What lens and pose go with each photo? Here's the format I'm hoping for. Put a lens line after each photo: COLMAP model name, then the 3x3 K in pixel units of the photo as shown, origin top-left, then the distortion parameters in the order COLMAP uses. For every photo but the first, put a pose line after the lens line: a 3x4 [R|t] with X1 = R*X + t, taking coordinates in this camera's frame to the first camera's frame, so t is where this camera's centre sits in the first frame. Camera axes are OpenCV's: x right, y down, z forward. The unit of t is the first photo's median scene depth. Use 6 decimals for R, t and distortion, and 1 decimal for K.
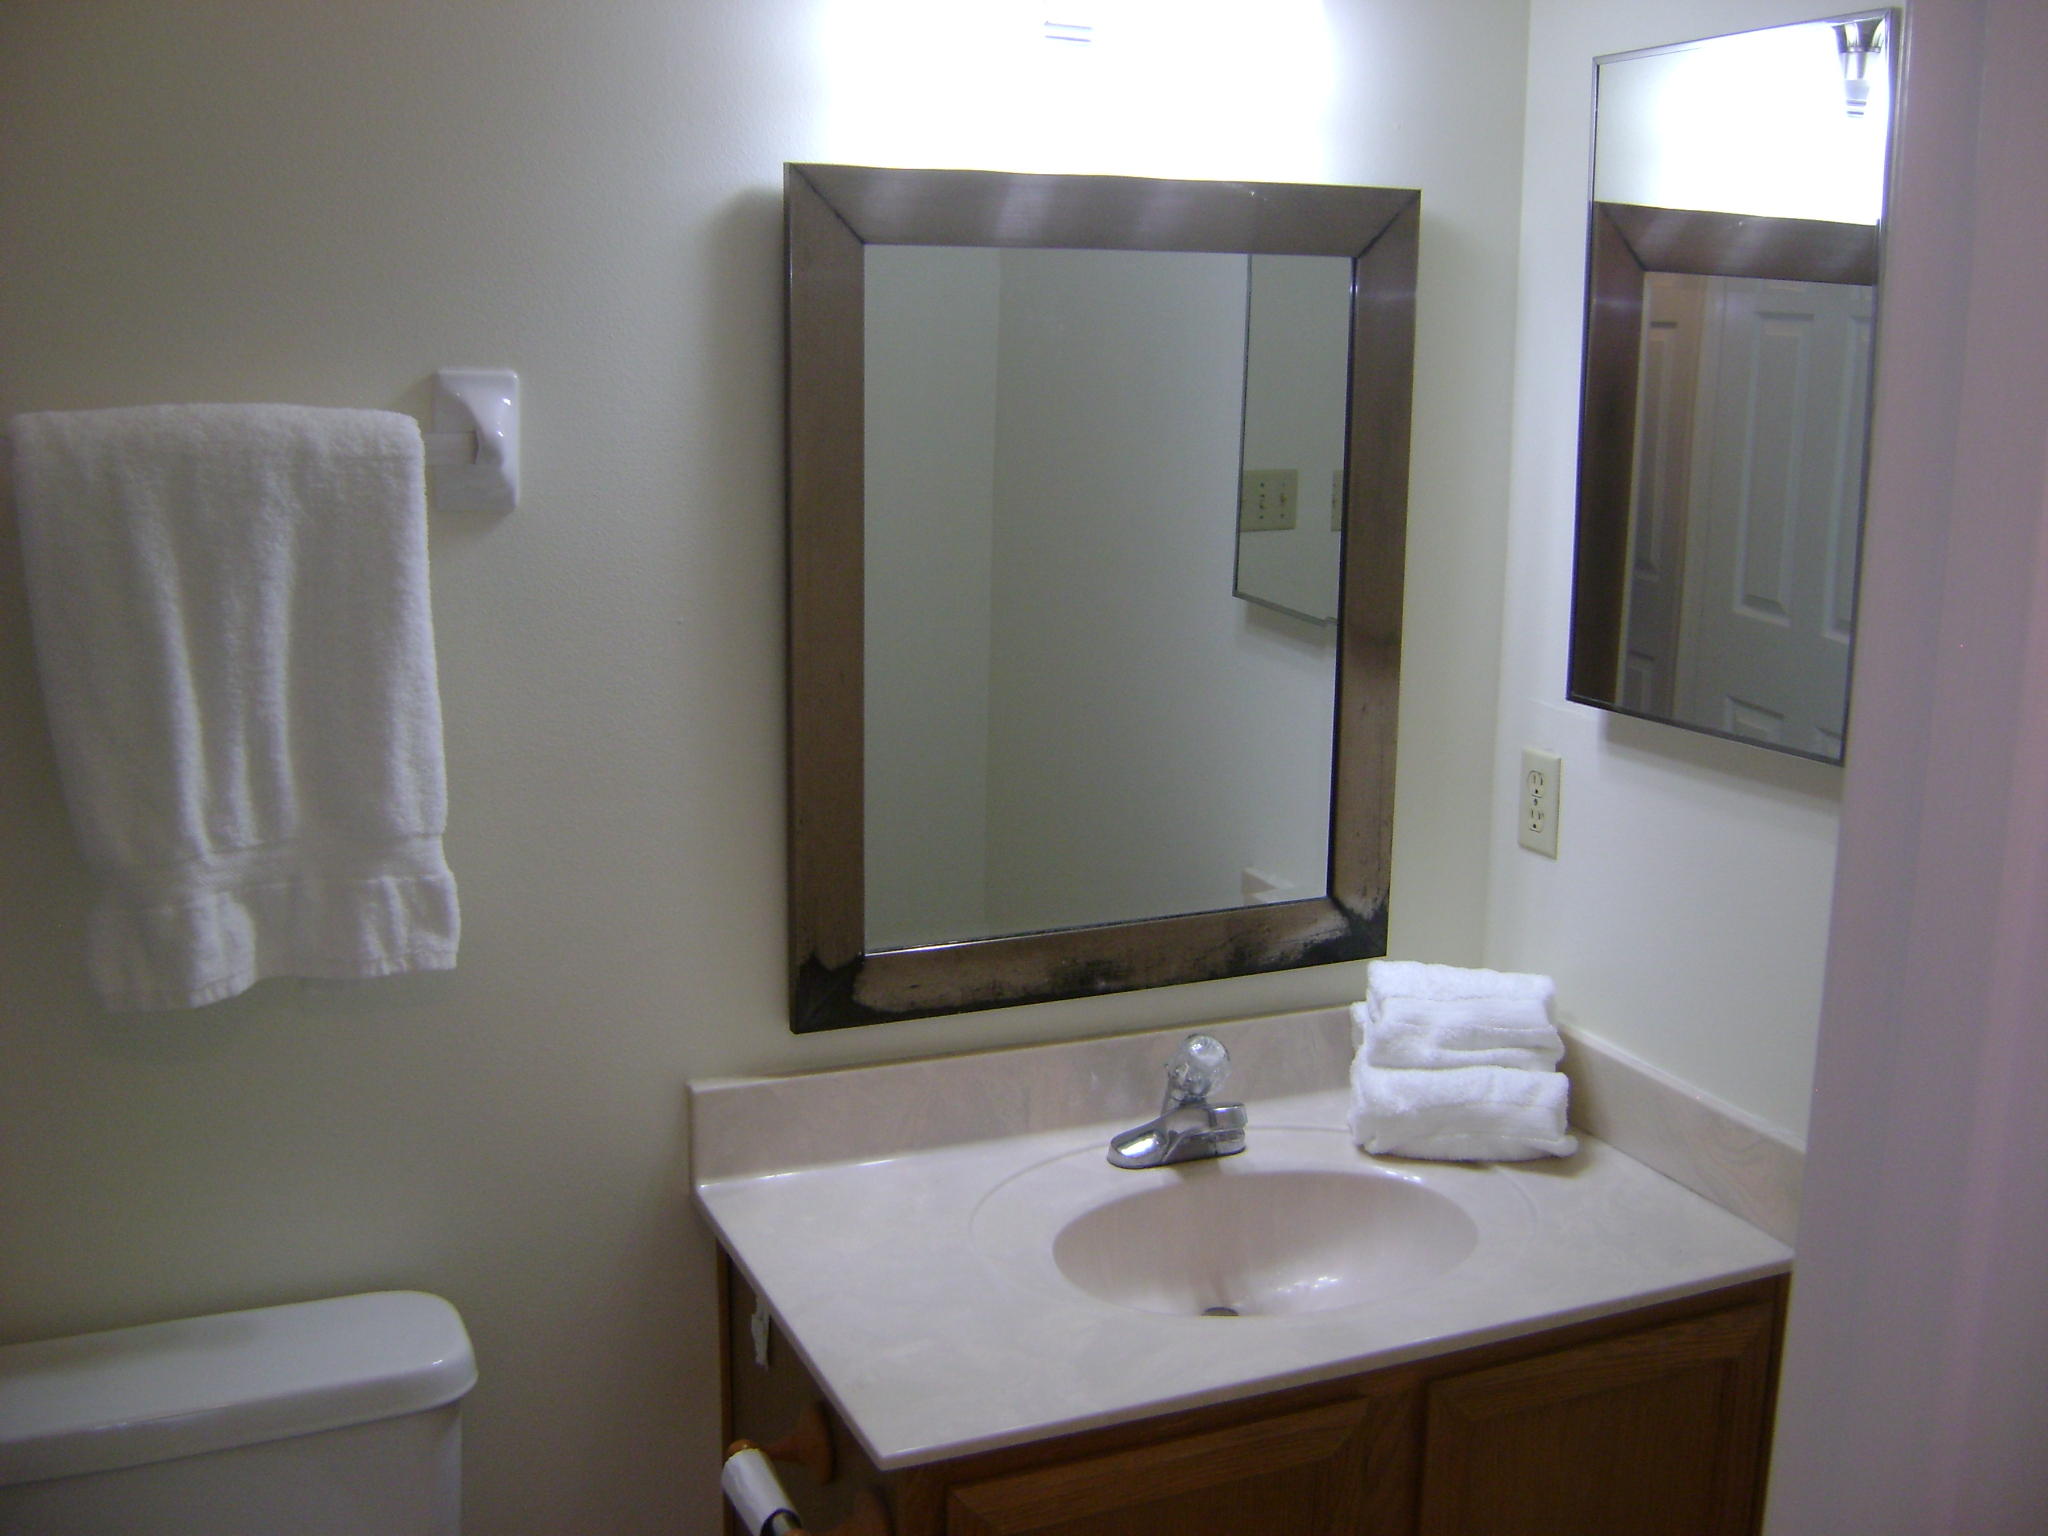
lens RADIAL K [[2138.5, 0, 1032.1], [0, 2138.5, 705.3], [0, 0, 1]] dist [-0.122411, 0.020470]
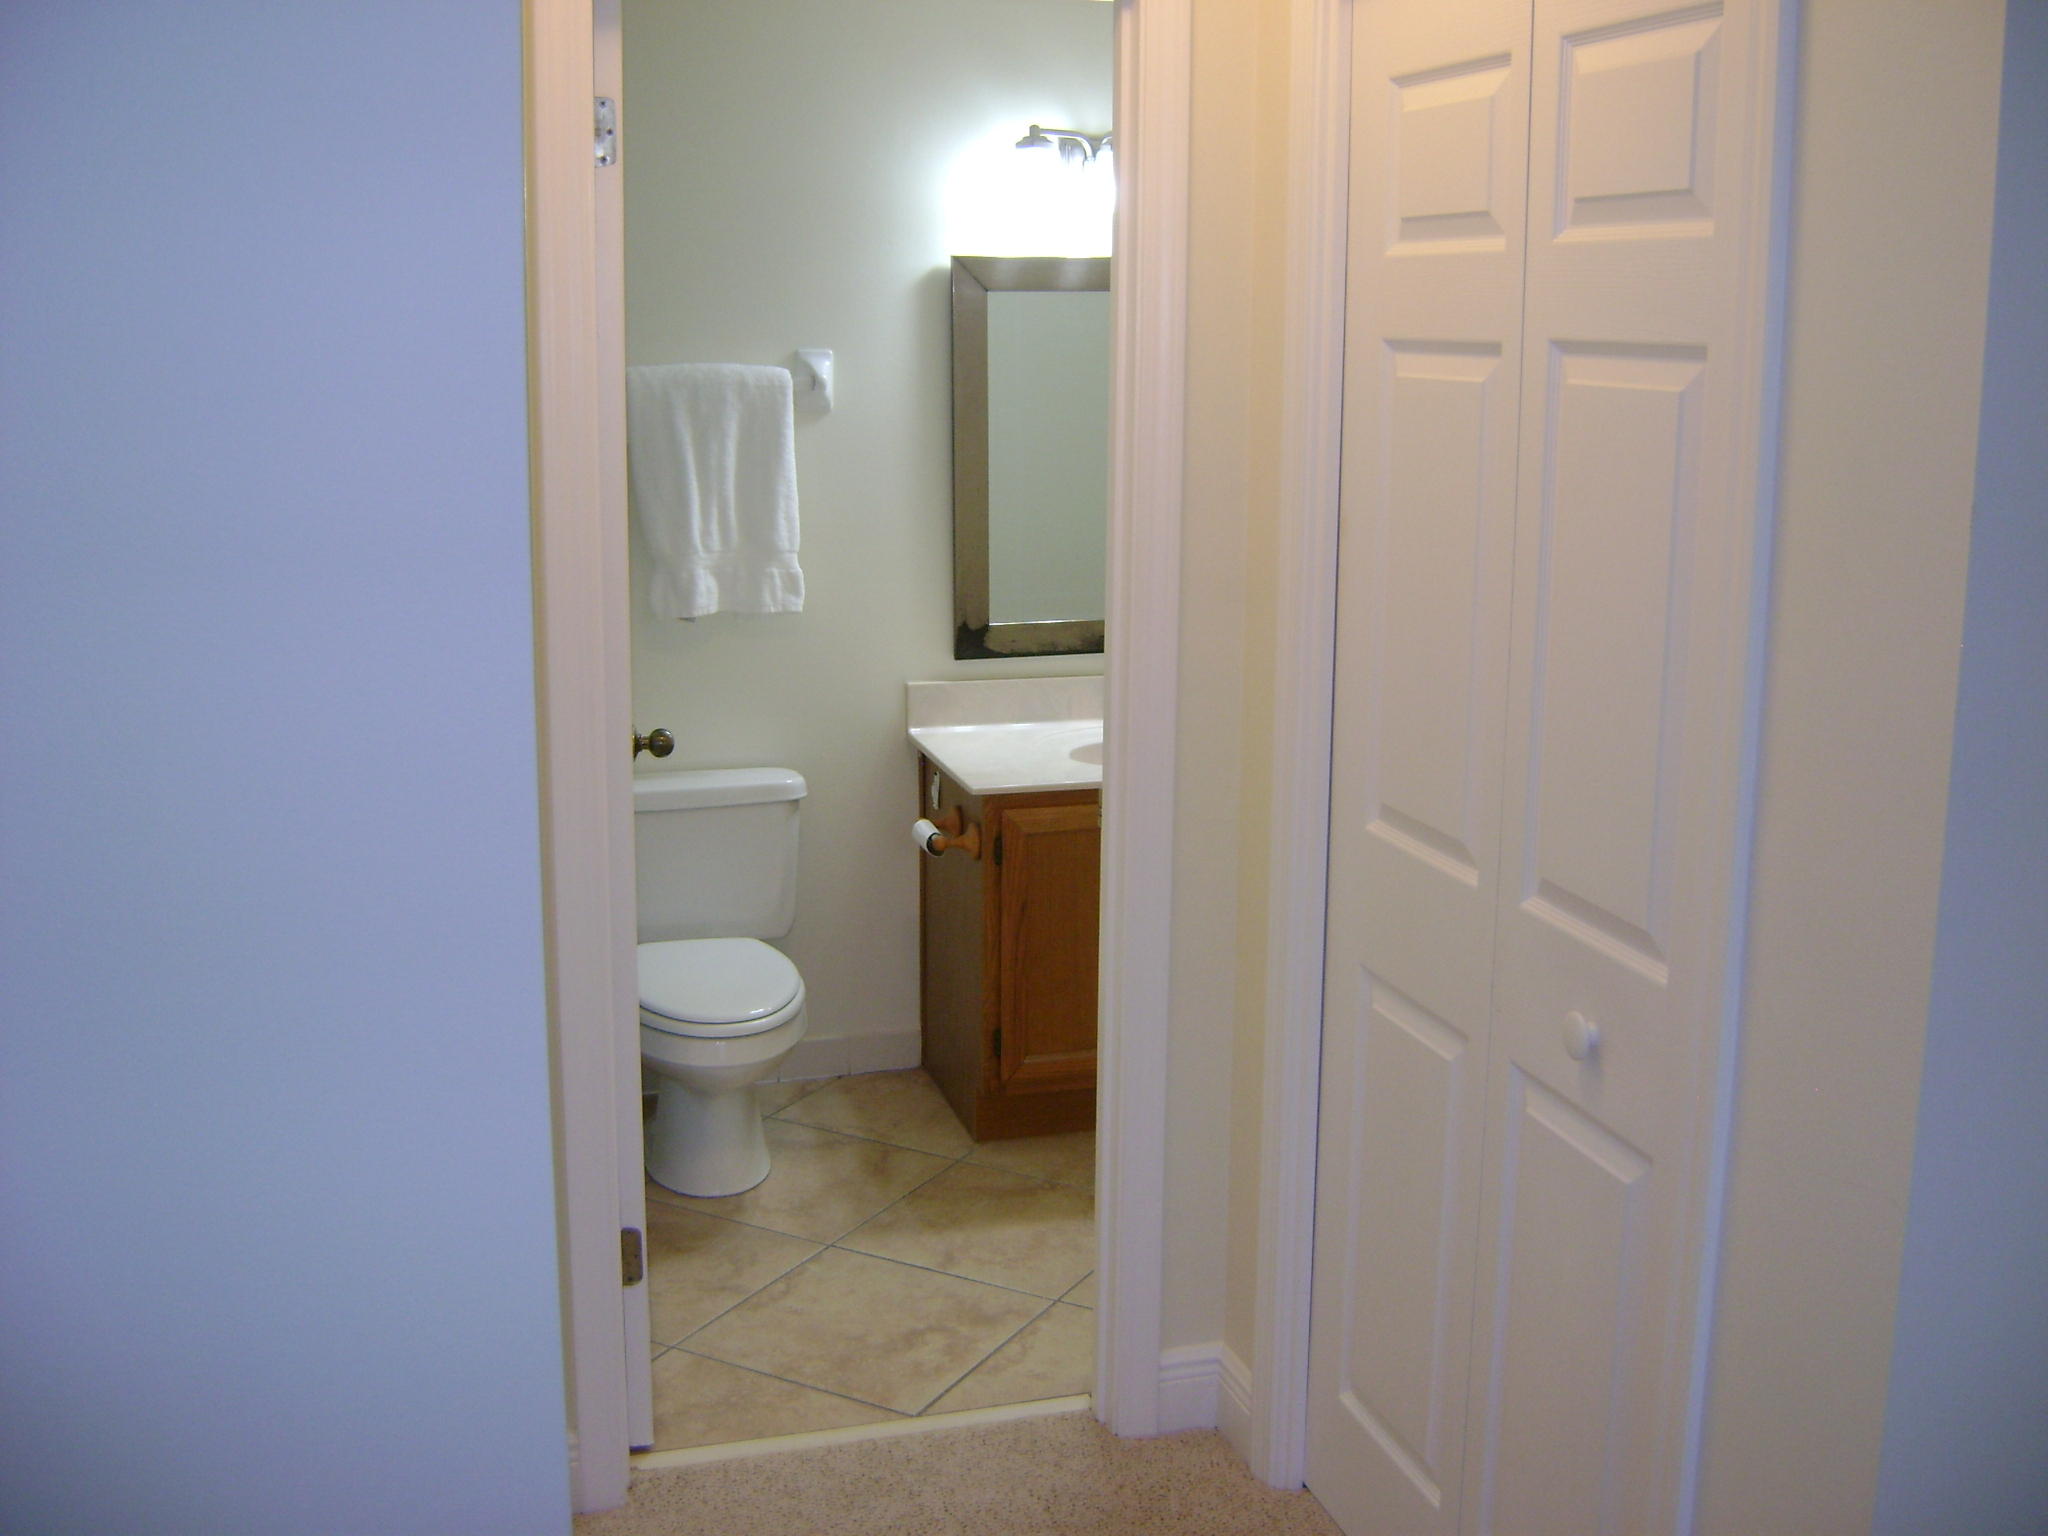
lens RADIAL K [[2138.5, 0, 1032.1], [0, 2138.5, 705.3], [0, 0, 1]] dist [-0.122411, 0.020470]
pose [[0.990747, 0.010076, -0.135347, 0.292515], [-0.010398, 0.999945, -0.001674, 0.232984], [0.135323, 0.003065, 0.990797, -1.277130]]
